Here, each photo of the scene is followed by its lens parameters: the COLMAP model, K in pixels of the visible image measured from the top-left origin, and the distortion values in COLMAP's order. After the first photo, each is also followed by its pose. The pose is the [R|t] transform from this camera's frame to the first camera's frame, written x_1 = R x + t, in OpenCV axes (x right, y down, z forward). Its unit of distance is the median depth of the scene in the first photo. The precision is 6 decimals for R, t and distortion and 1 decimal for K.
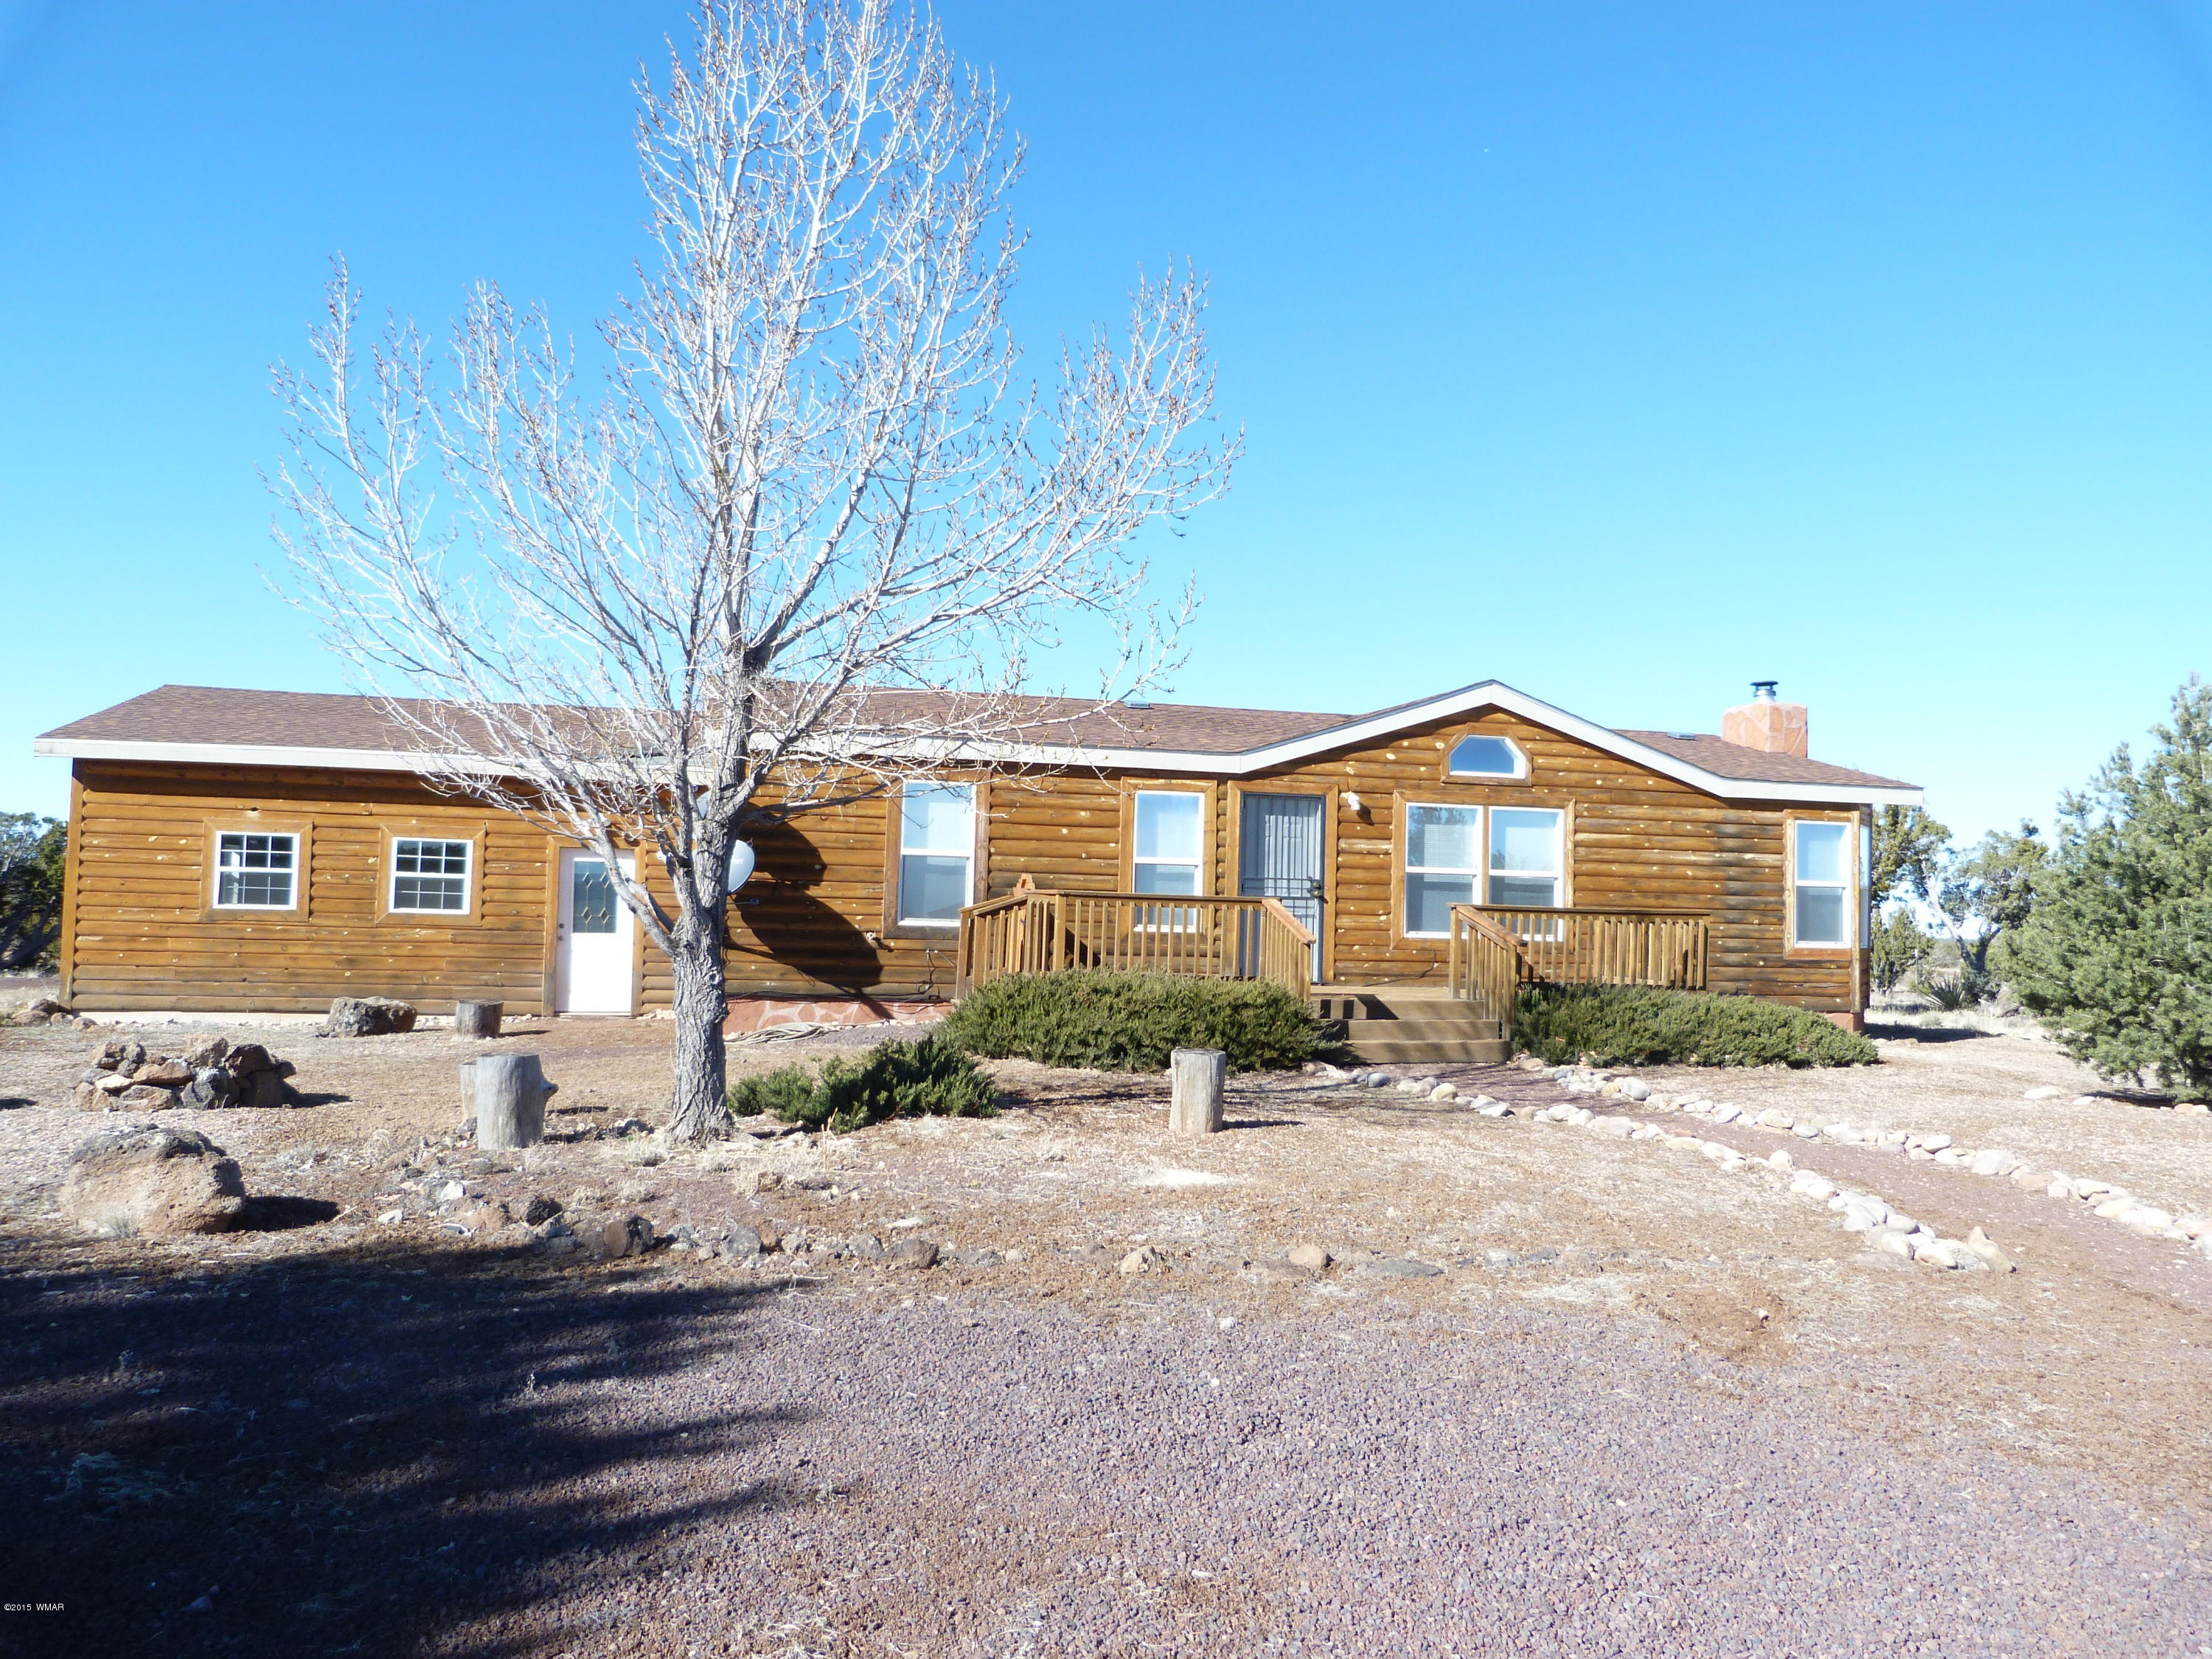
lens RADIAL K [[1635.9, 0, 1106.0], [0, 1635.9, 829.5], [0, 0, 1]] dist [-0.030306, 0.002839]
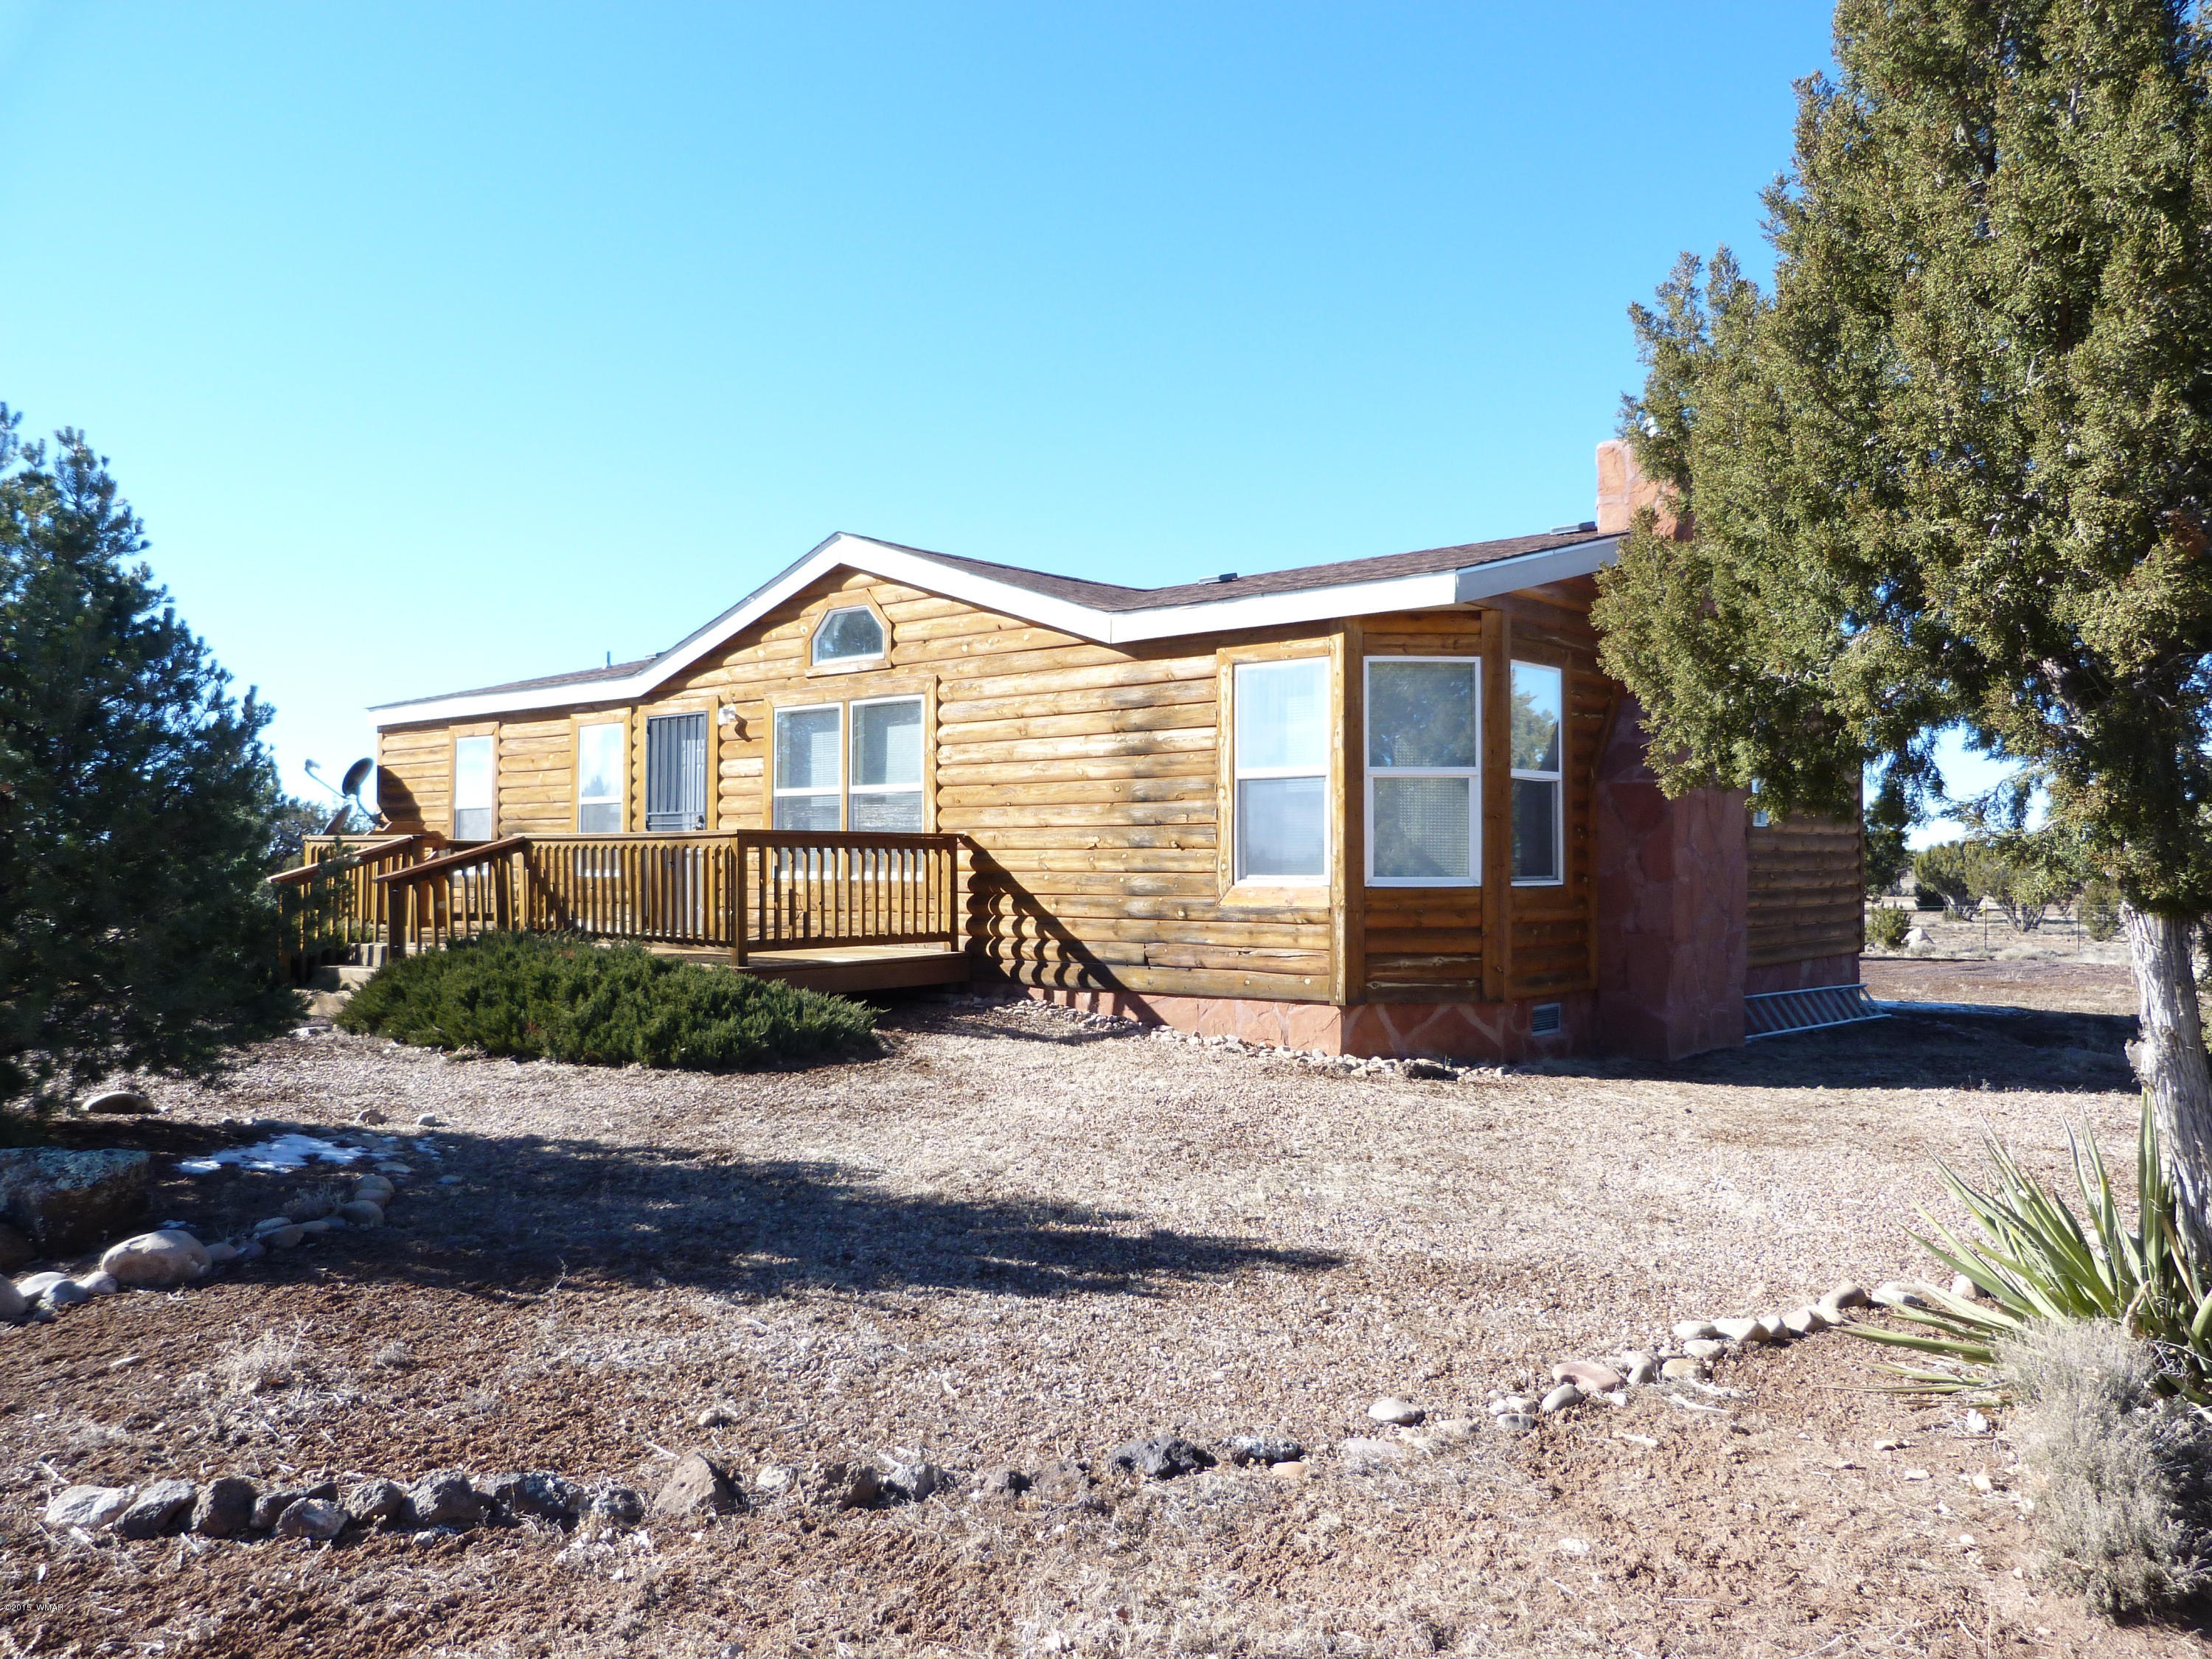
lens RADIAL K [[1635.9, 0, 1106.0], [0, 1635.9, 829.5], [0, 0, 1]] dist [-0.030306, 0.002839]
pose [[0.606811, -0.041969, -0.793737, 0.915038], [0.054018, 0.998474, -0.011498, 0.060213], [0.793008, -0.035899, 0.608152, 0.653892]]
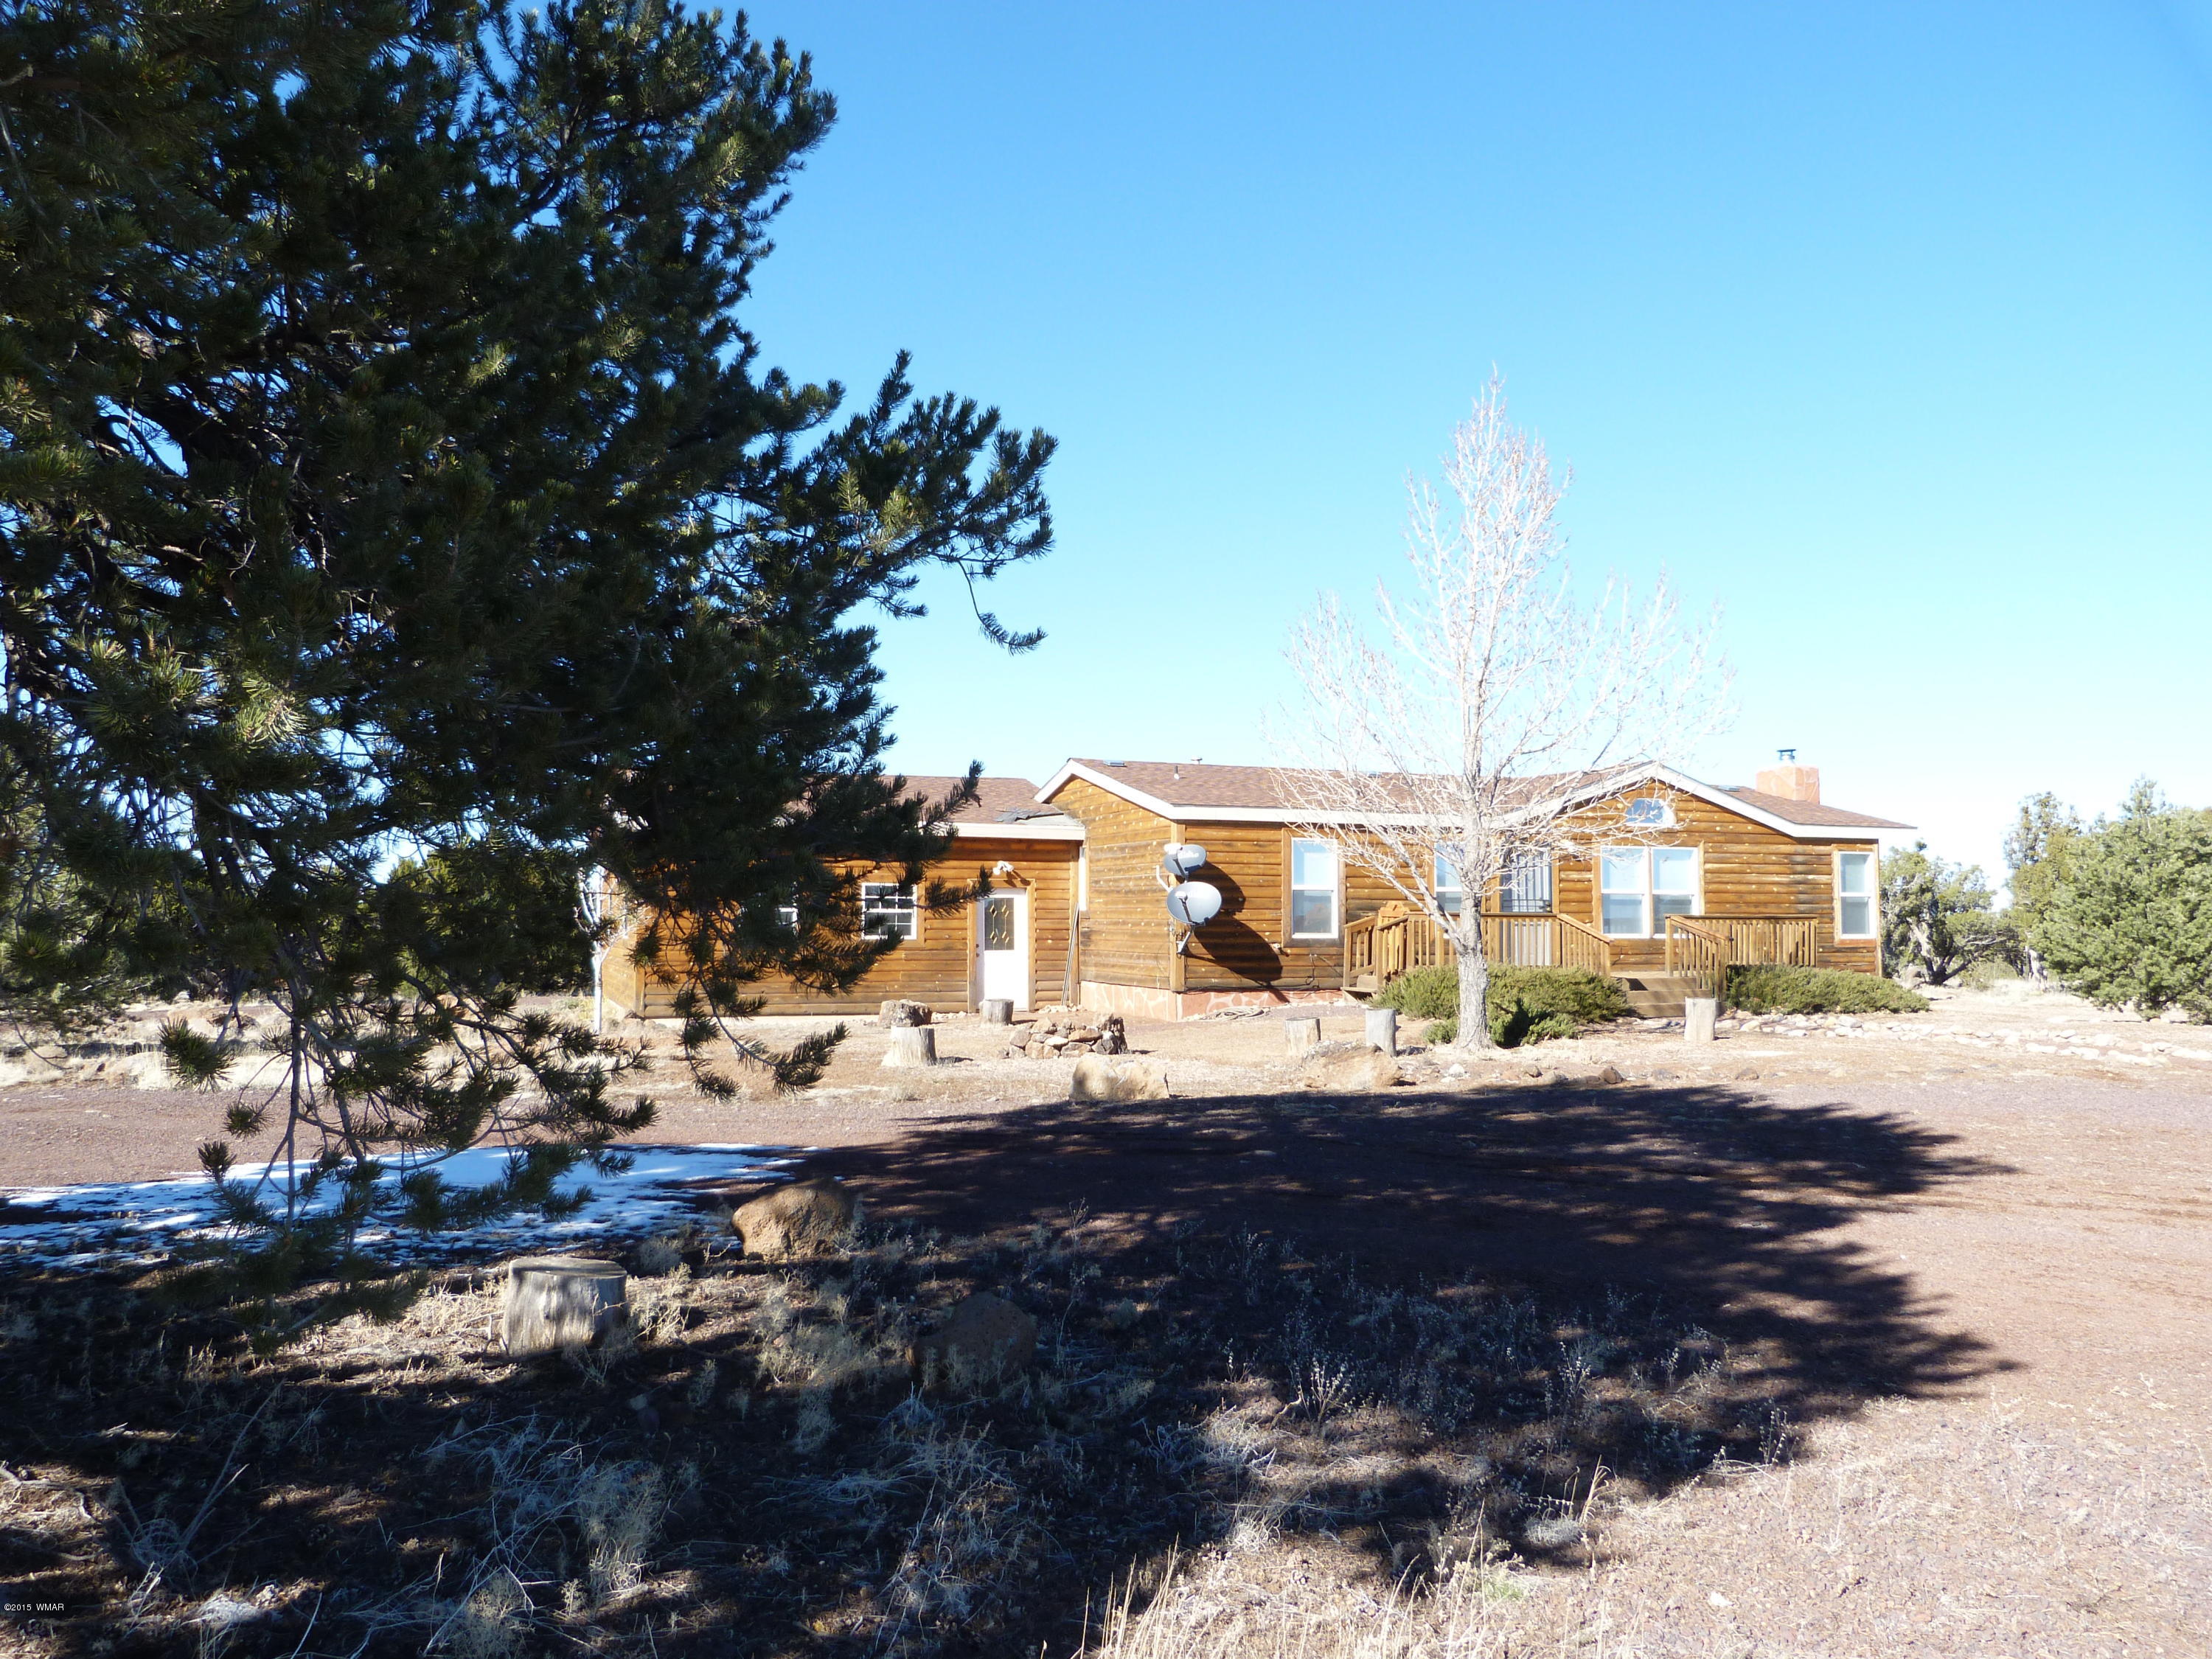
lens RADIAL K [[1635.9, 0, 1106.0], [0, 1635.9, 829.5], [0, 0, 1]] dist [-0.030306, 0.002839]
pose [[0.992447, -0.016350, 0.121578, -0.436077], [0.017163, 0.999837, -0.005644, -0.030497], [-0.121466, 0.007688, 0.992566, -0.396289]]
